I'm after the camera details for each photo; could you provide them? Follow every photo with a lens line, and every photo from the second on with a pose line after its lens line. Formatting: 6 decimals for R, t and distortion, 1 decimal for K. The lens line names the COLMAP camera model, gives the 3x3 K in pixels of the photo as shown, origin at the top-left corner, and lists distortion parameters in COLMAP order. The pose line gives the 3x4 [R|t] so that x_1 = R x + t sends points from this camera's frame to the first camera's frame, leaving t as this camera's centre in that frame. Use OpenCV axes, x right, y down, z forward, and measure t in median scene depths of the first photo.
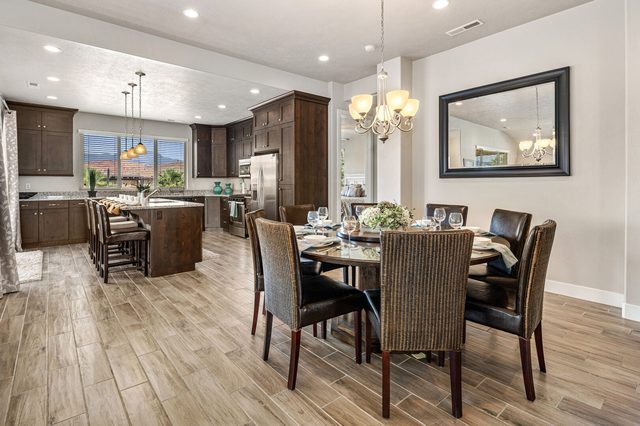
lens RADIAL K [[317.4, 0, 324.7], [0, 317.4, 185.8], [0, 0, 1]] dist [0.000303, -0.001867]
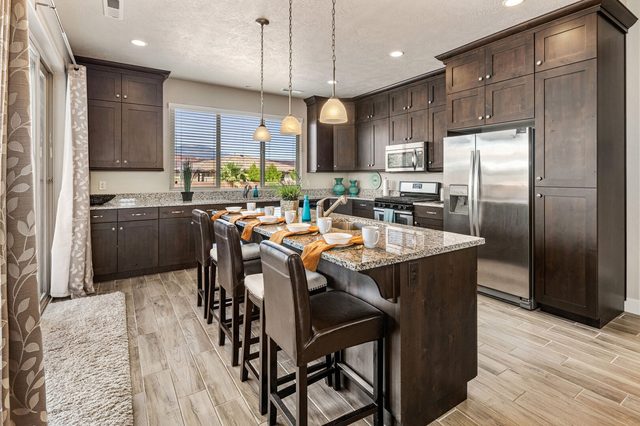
lens RADIAL K [[317.4, 0, 332.0], [0, 317.4, 178.0], [0, 0, 1]] dist [0.000303, -0.001867]
pose [[0.992421, 0.000805, -0.122882, -0.379252], [-0.001267, 0.999992, -0.003678, -0.013707], [0.122878, 0.003806, 0.992415, 0.401738]]
